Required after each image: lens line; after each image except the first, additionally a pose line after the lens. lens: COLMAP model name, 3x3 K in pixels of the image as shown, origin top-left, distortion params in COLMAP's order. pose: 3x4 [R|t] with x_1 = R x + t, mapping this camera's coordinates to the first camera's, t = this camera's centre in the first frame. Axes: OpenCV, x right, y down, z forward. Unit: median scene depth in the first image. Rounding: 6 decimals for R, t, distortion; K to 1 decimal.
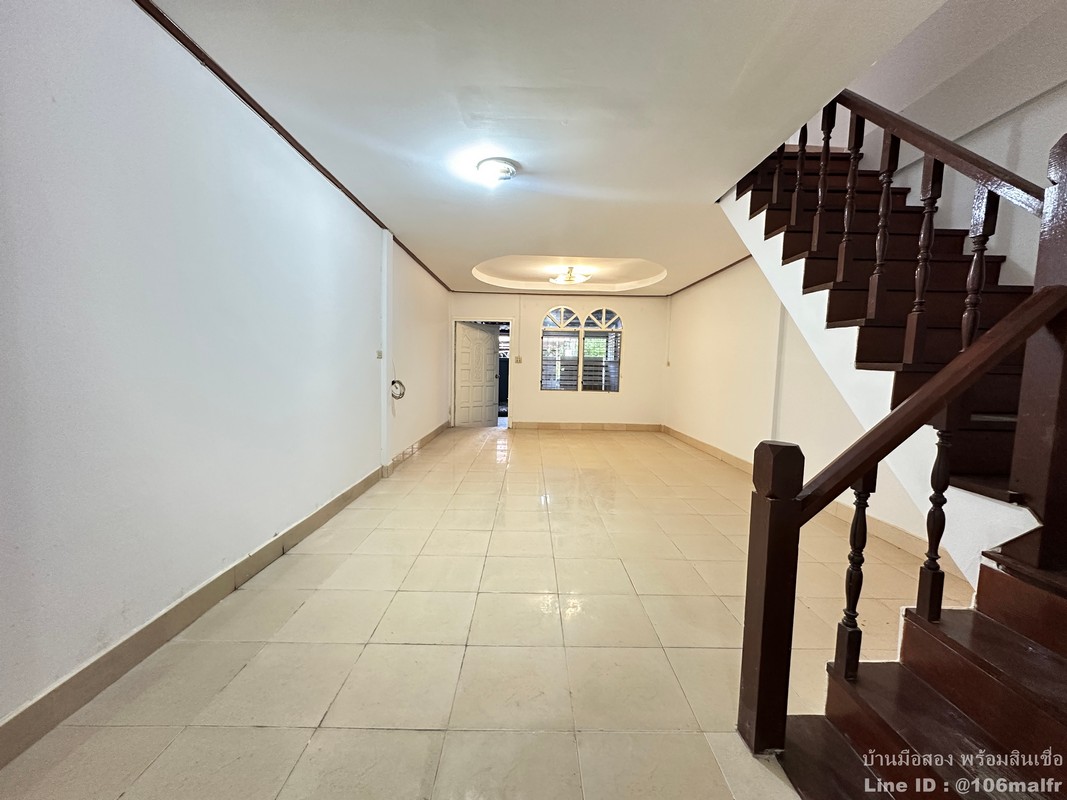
lens RADIAL K [[425.0, 0, 535.1], [0, 425.0, 400.2], [0, 0, 1]] dist [-0.001593, -0.000215]
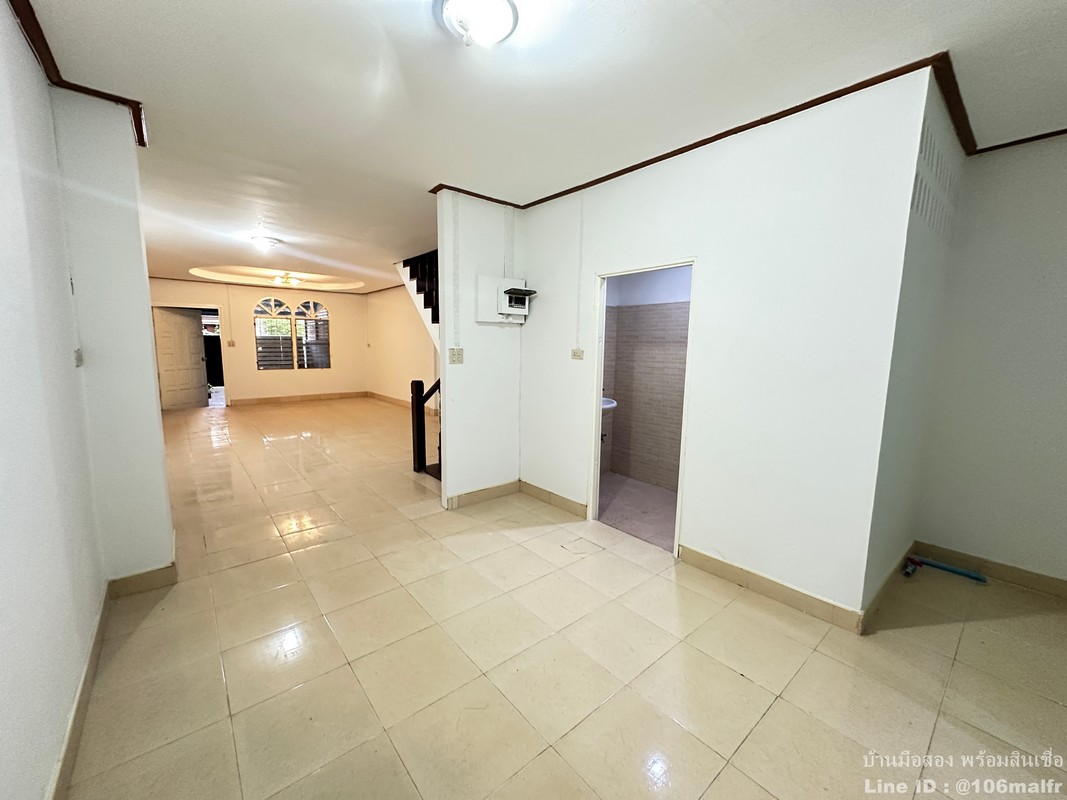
lens RADIAL K [[425.0, 0, 535.1], [0, 425.0, 400.2], [0, 0, 1]] dist [-0.001593, -0.000215]
pose [[0.770756, -0.094904, 0.630022, -0.140361], [0.055685, 0.995094, 0.081774, 0.005483], [-0.634692, -0.027945, 0.772260, -0.365522]]
